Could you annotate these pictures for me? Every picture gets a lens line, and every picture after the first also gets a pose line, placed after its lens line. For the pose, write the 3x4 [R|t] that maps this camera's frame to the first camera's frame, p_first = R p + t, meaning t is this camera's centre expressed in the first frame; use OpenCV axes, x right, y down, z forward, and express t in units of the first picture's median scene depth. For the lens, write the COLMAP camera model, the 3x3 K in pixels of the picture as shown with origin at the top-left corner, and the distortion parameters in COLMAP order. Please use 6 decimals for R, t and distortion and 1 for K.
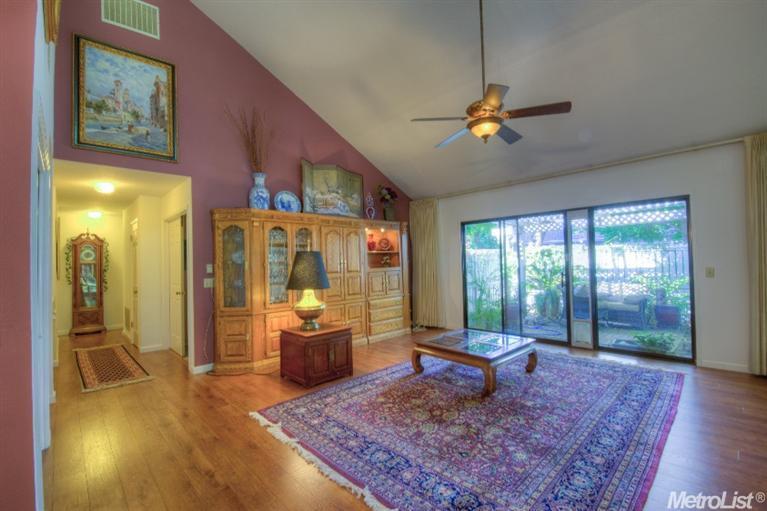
lens RADIAL K [[335.6, 0, 383.6], [0, 335.6, 256.2], [0, 0, 1]] dist [-0.010881, -0.005103]
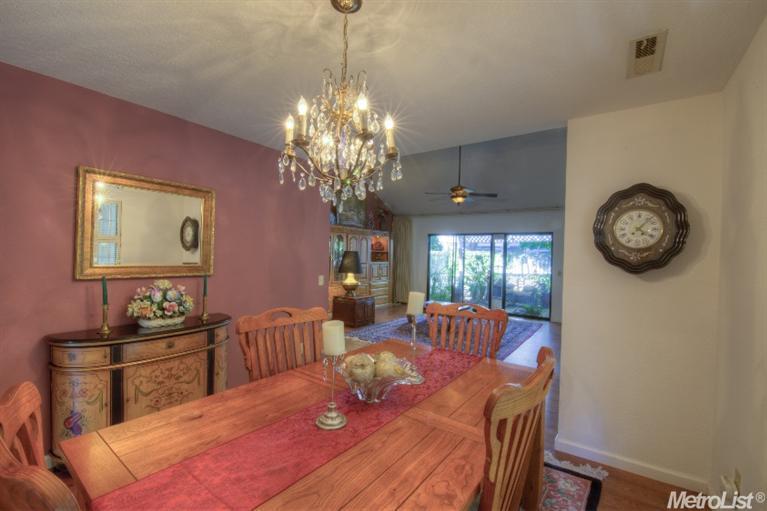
lens RADIAL K [[335.6, 0, 385.2], [0, 335.6, 255.3], [0, 0, 1]] dist [-0.010881, -0.005103]
pose [[0.980068, 0.052581, 0.191575, -0.322358], [-0.056510, 0.998288, 0.015098, -0.023262], [-0.190453, -0.025622, 0.981362, -0.592683]]
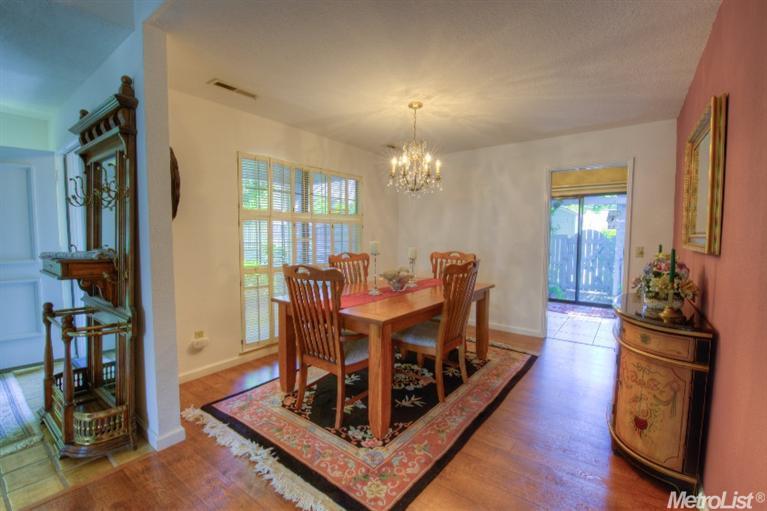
lens RADIAL K [[335.6, 0, 384.7], [0, 335.6, 255.2], [0, 0, 1]] dist [-0.010881, -0.005103]
pose [[-0.985702, 0.034418, -0.164946, -0.138905], [0.027382, 0.998623, 0.044742, 0.017988], [0.166259, 0.039586, -0.985287, 0.330185]]
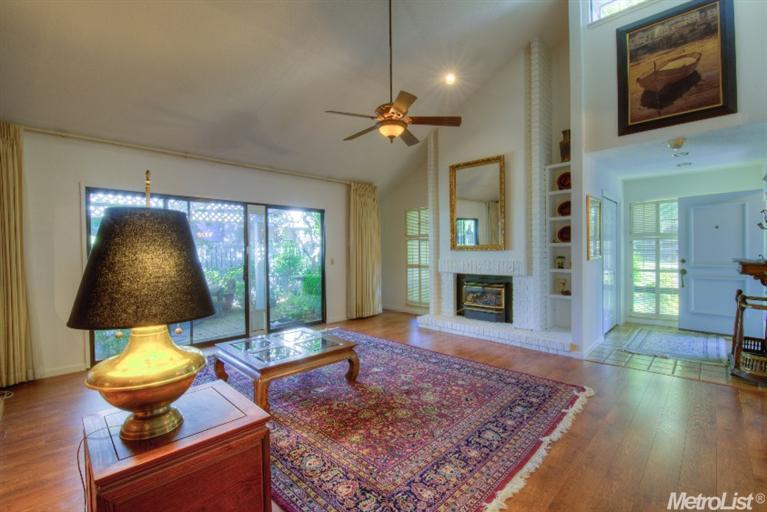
lens RADIAL K [[335.6, 0, 384.0], [0, 335.6, 256.3], [0, 0, 1]] dist [-0.010881, -0.005103]
pose [[-0.024524, 0.007388, 0.999672, -0.487349], [-0.008625, 0.999934, -0.007601, 0.028221], [-0.999662, -0.008808, -0.024458, 0.640302]]
